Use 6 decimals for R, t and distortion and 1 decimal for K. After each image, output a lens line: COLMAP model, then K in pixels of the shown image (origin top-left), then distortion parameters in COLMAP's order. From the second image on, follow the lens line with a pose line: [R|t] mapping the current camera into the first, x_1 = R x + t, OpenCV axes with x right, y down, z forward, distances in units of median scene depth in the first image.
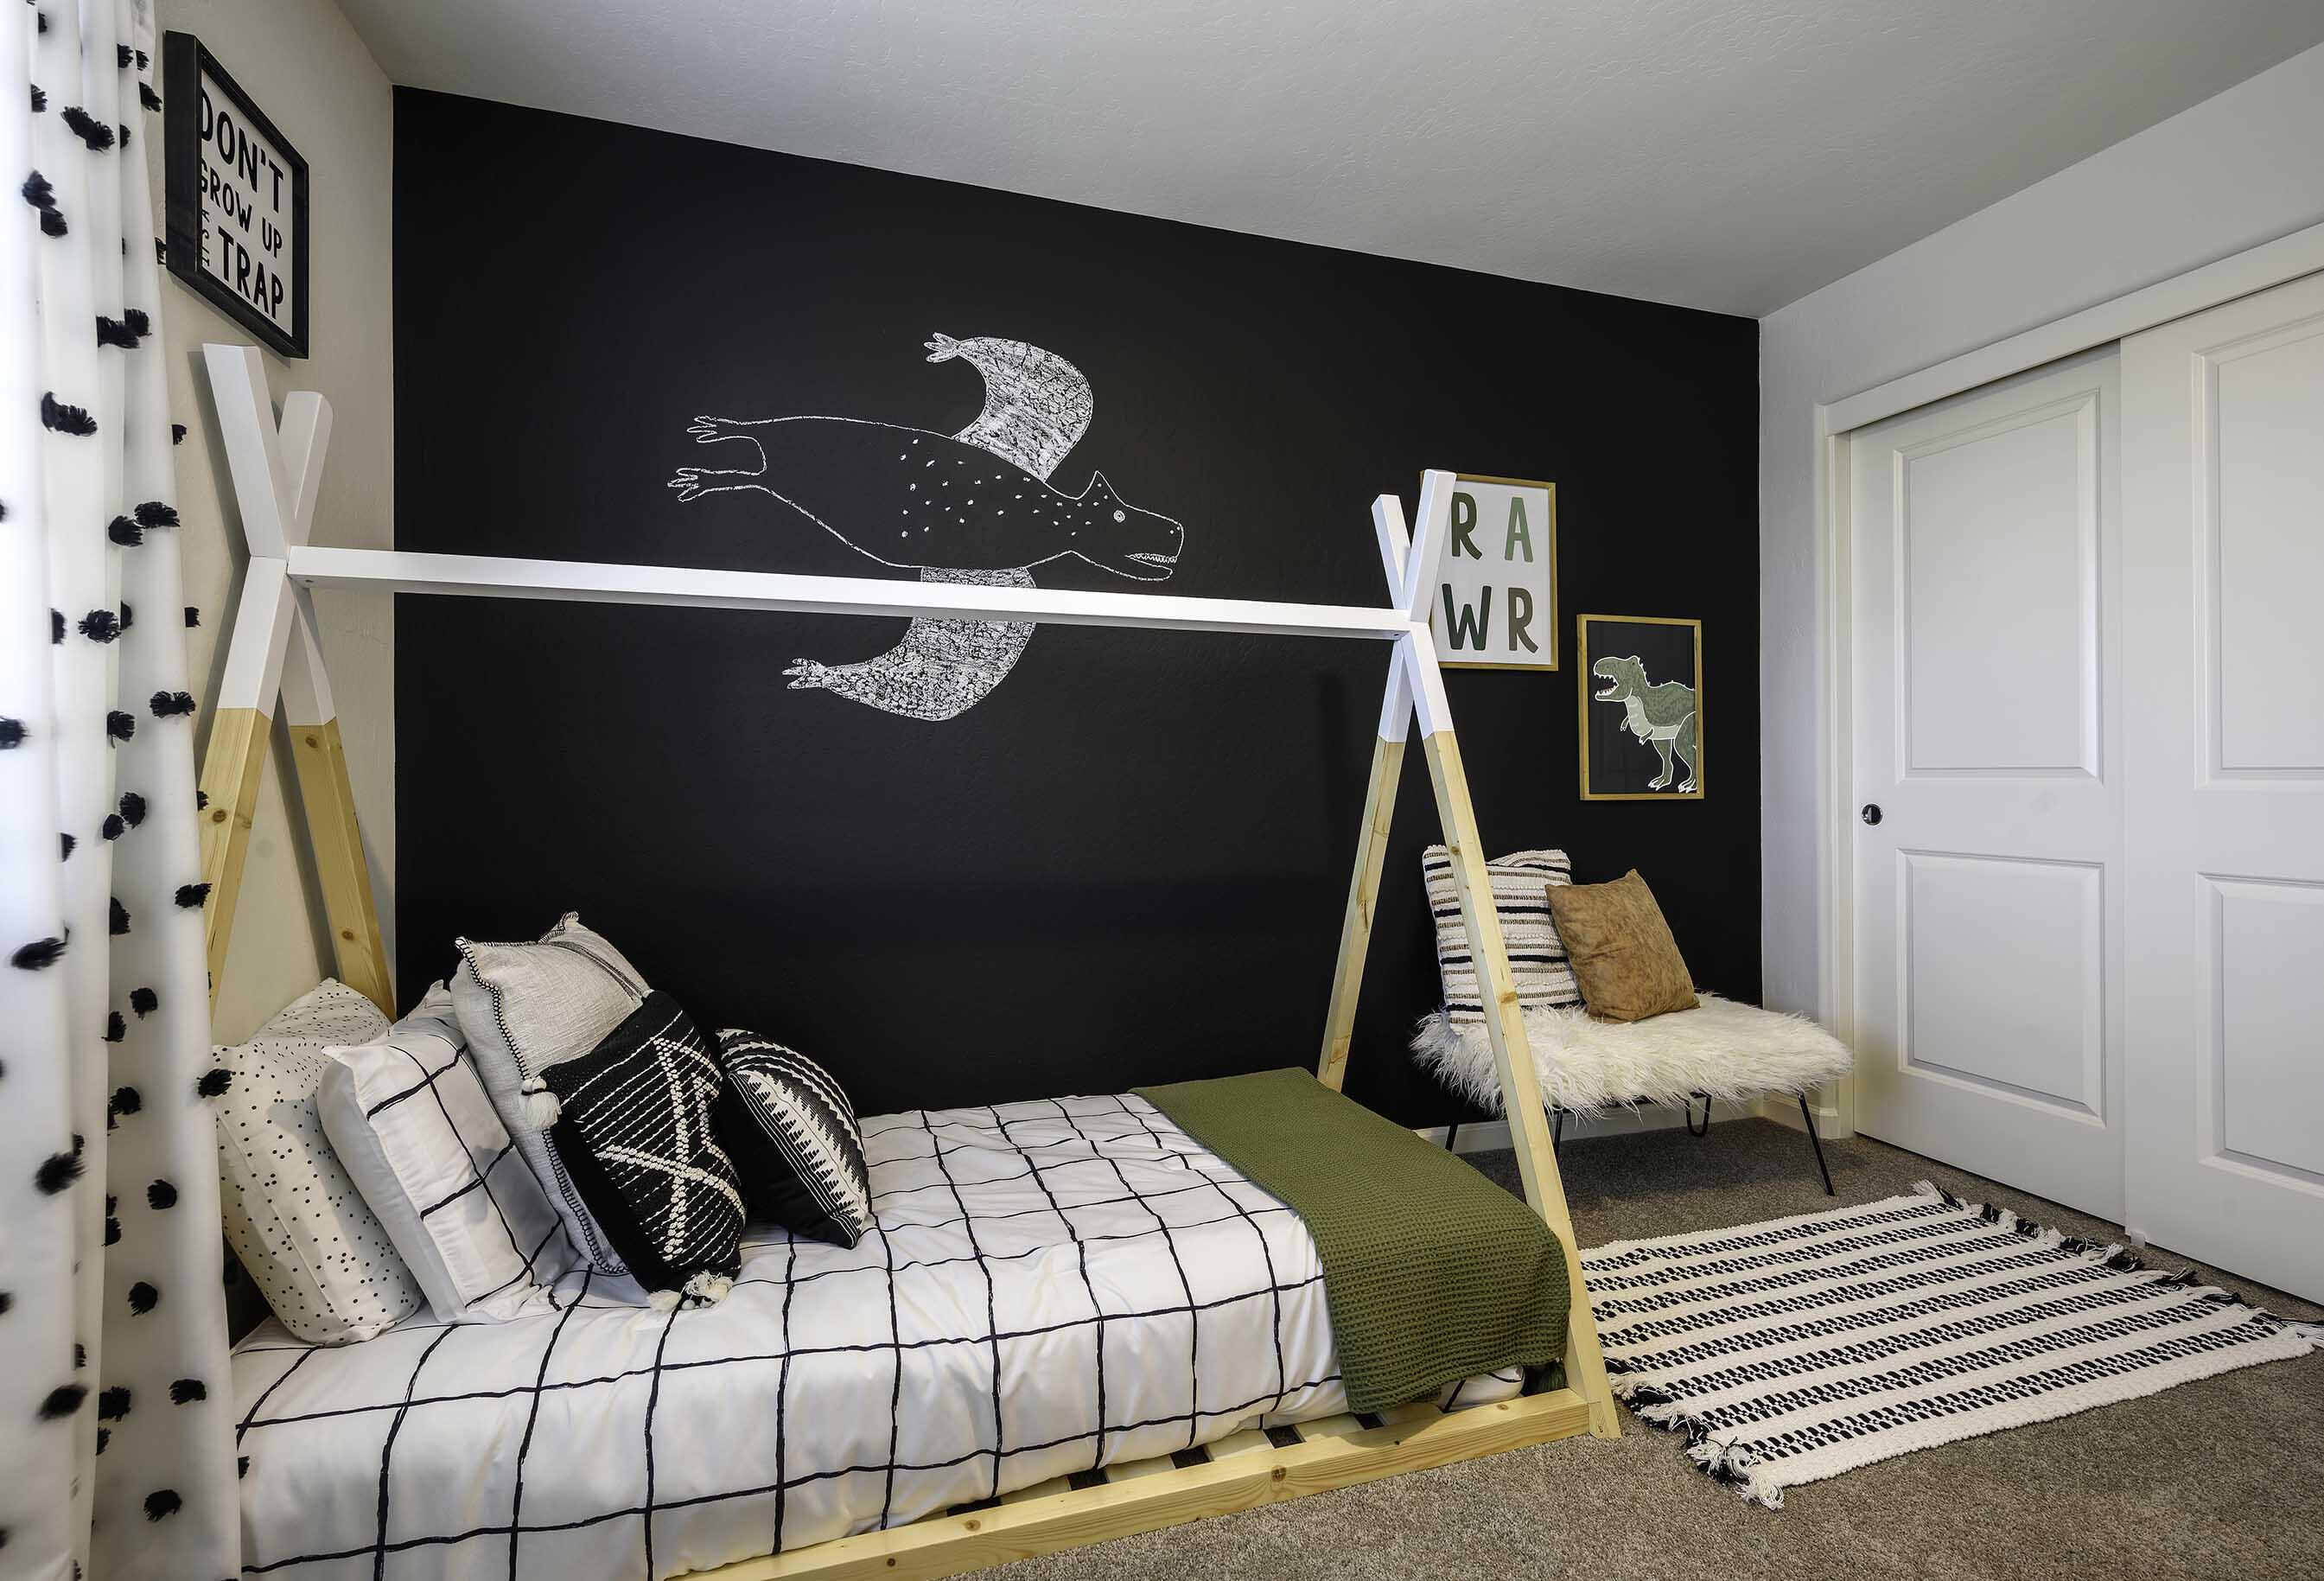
lens RADIAL K [[1057.5, 0, 1162.4], [0, 1057.5, 772.6], [0, 0, 1]] dist [0.000334, -0.000233]
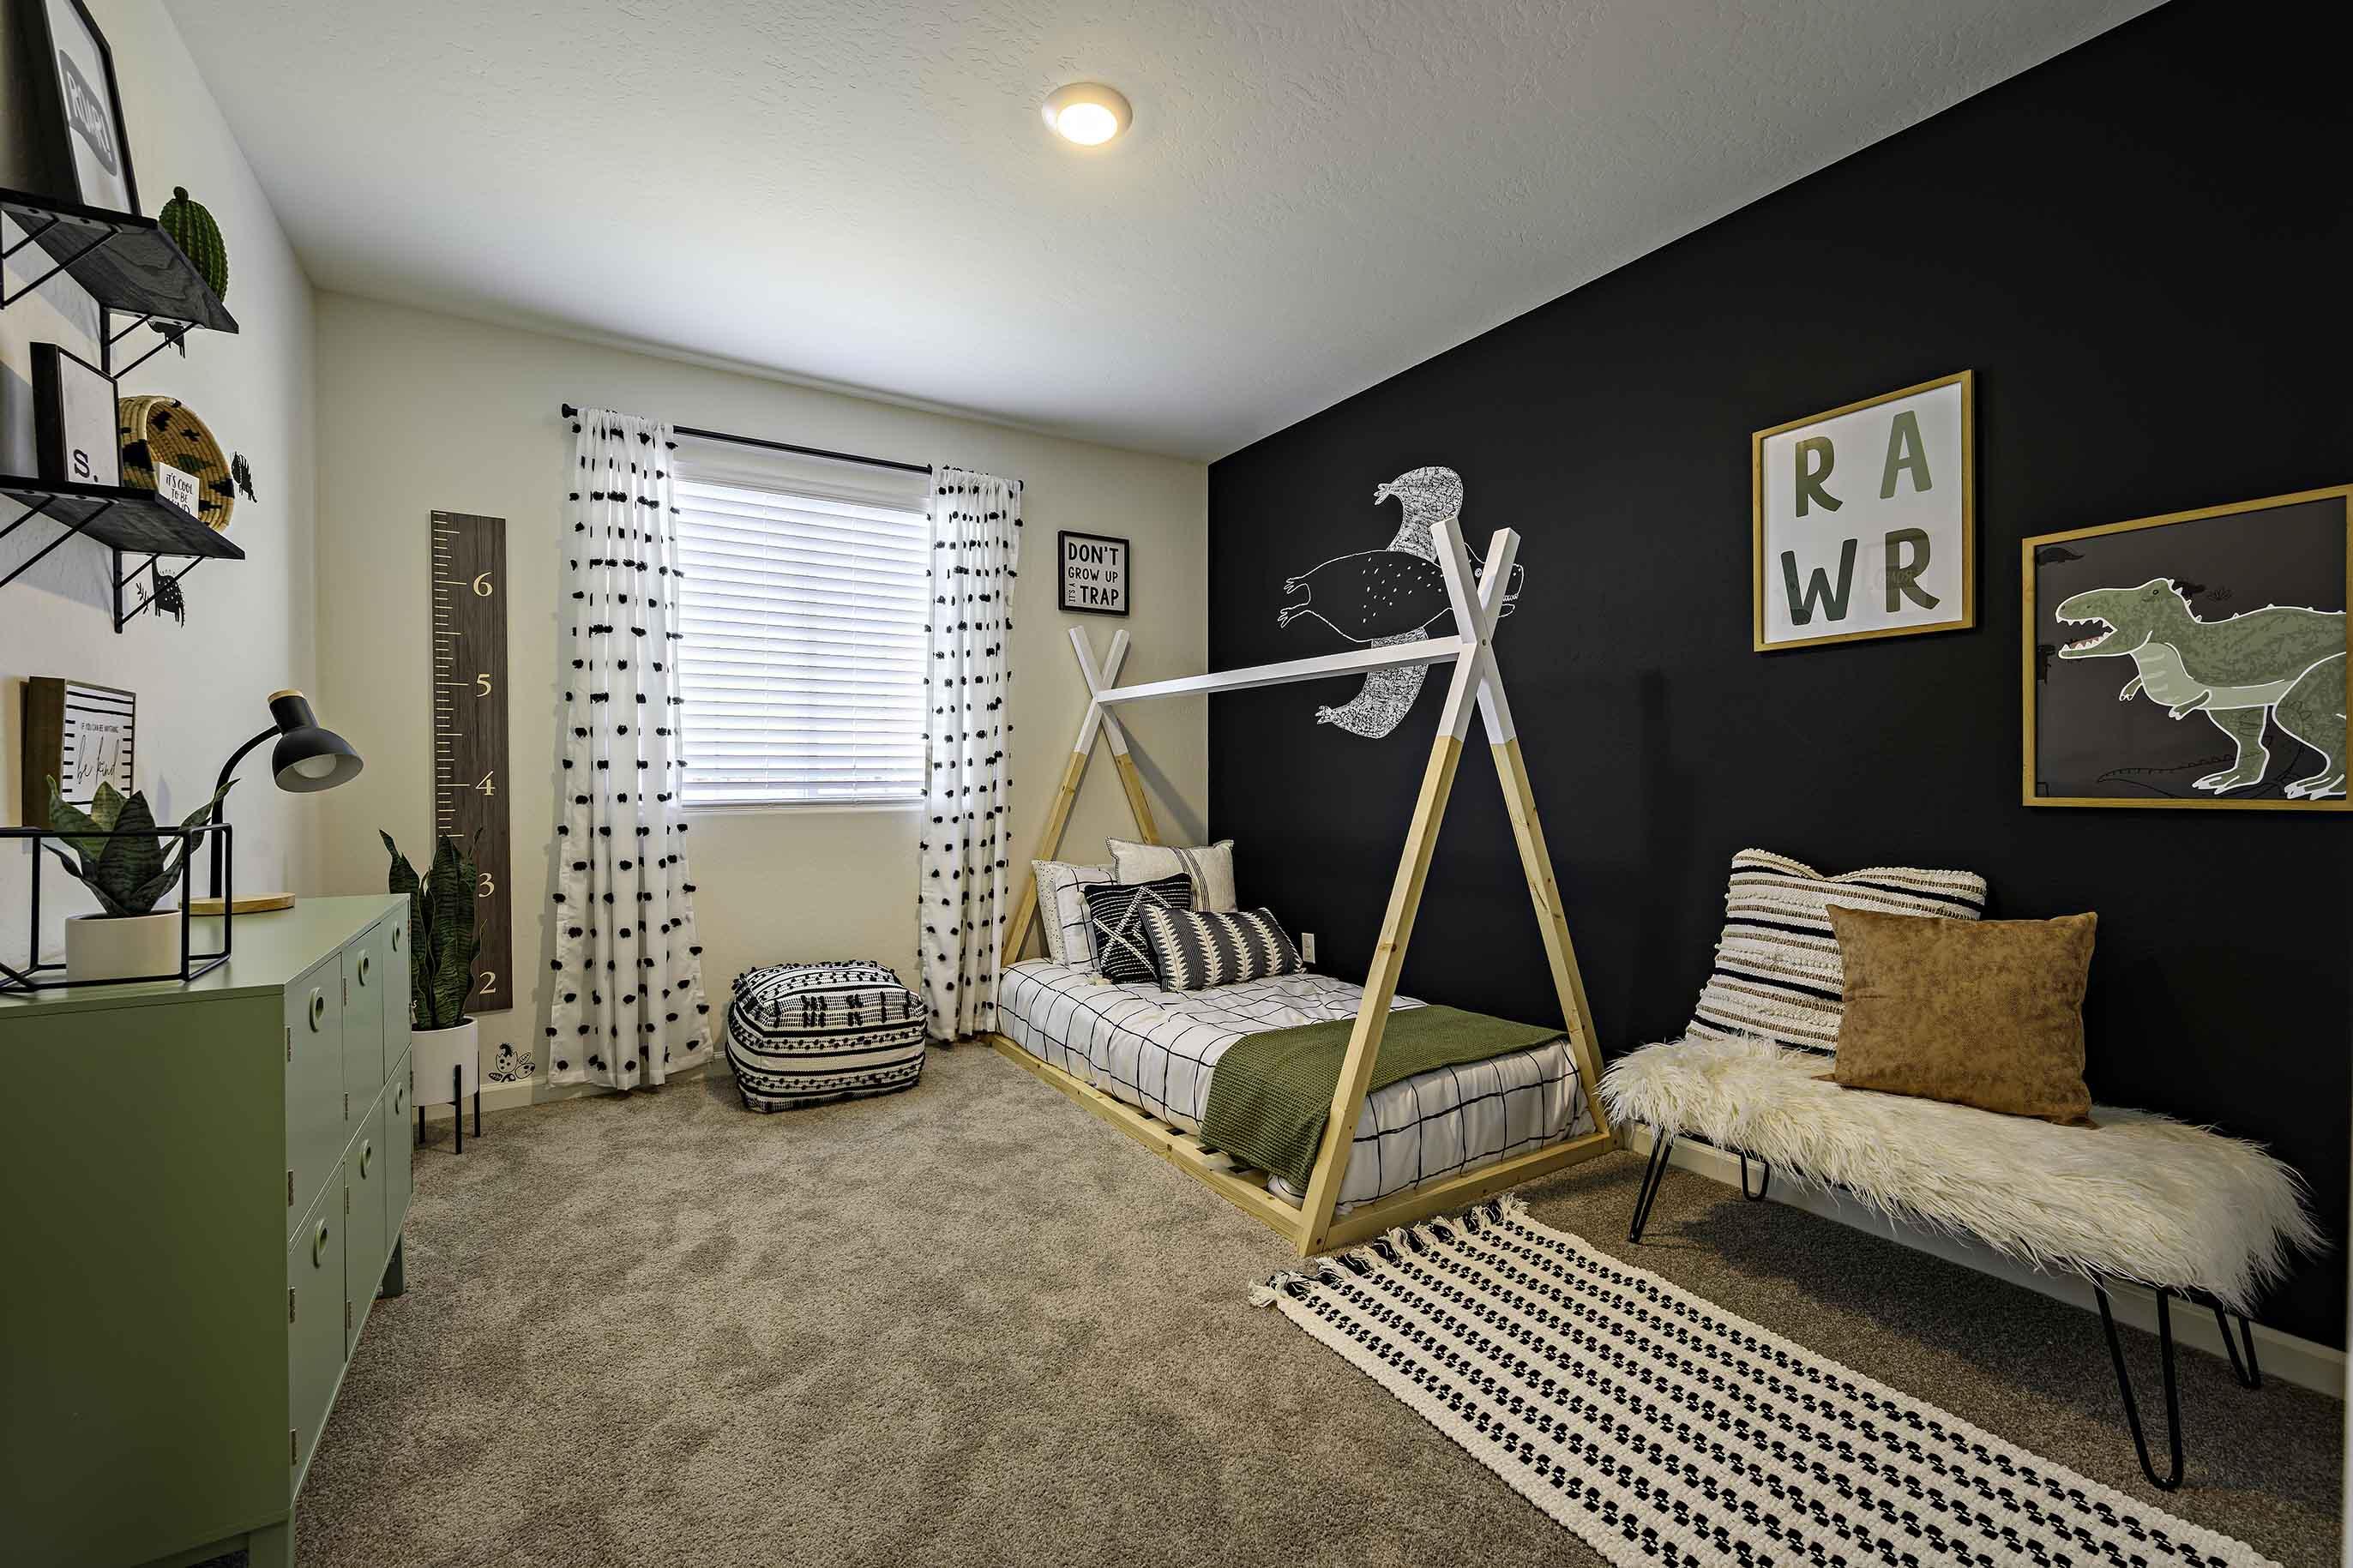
lens RADIAL K [[987.9, 0, 1176.8], [0, 987.9, 783.5], [0, 0, 1]] dist [0.001612, -0.000048]
pose [[0.237766, 0.007687, -0.971292, 1.095424], [0.008096, 0.999918, 0.009895, 0.000918], [0.971289, -0.010217, 0.237684, 0.365574]]
